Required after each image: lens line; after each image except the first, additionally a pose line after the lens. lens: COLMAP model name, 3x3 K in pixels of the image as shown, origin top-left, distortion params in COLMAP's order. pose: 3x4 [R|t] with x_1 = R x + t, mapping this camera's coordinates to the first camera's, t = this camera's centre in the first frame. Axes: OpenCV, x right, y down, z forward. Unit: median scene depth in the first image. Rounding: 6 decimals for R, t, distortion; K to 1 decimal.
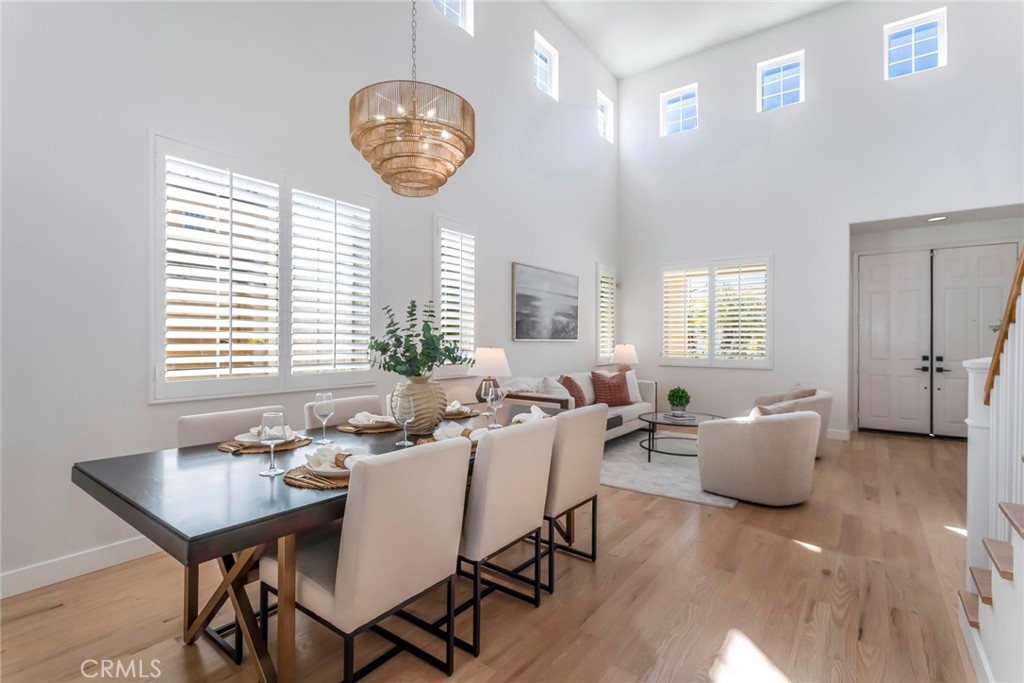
lens RADIAL K [[481.8, 0, 511.6], [0, 481.8, 339.9], [0, 0, 1]] dist [0.000561, 0.000927]
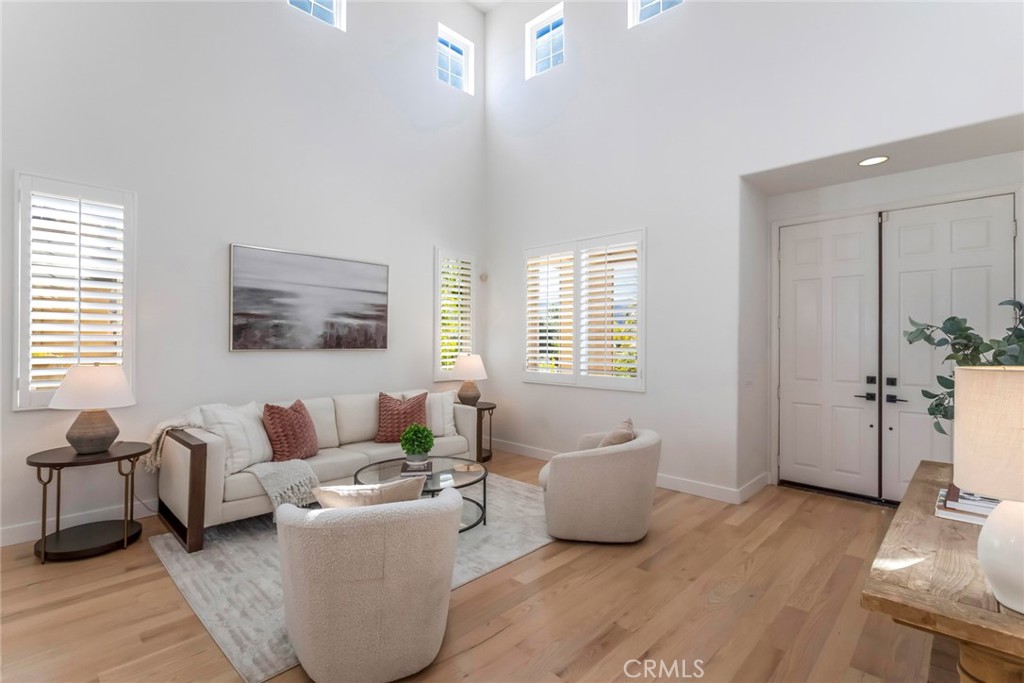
lens RADIAL K [[482.5, 0, 505.5], [0, 482.5, 339.6], [0, 0, 1]] dist [-0.011399, 0.008293]
pose [[0.991633, 0.001443, -0.129081, 0.459115], [-0.001870, 0.999993, -0.003189, -0.013736], [0.129075, 0.003404, 0.991629, 0.298437]]
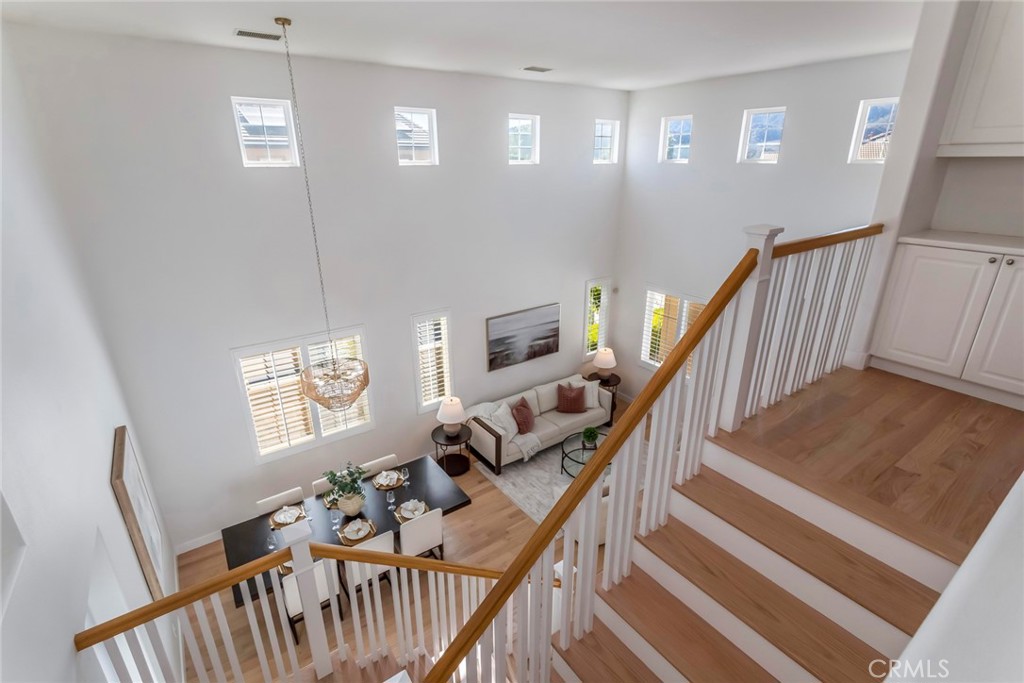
lens RADIAL K [[481.8, 0, 511.6], [0, 481.8, 339.9], [0, 0, 1]] dist [0.000561, 0.000927]
pose [[0.954013, 0.097728, -0.283388, 0.415320], [0.007679, 0.937087, 0.349011, -0.522658], [0.299668, -0.335137, 0.893243, -0.191165]]
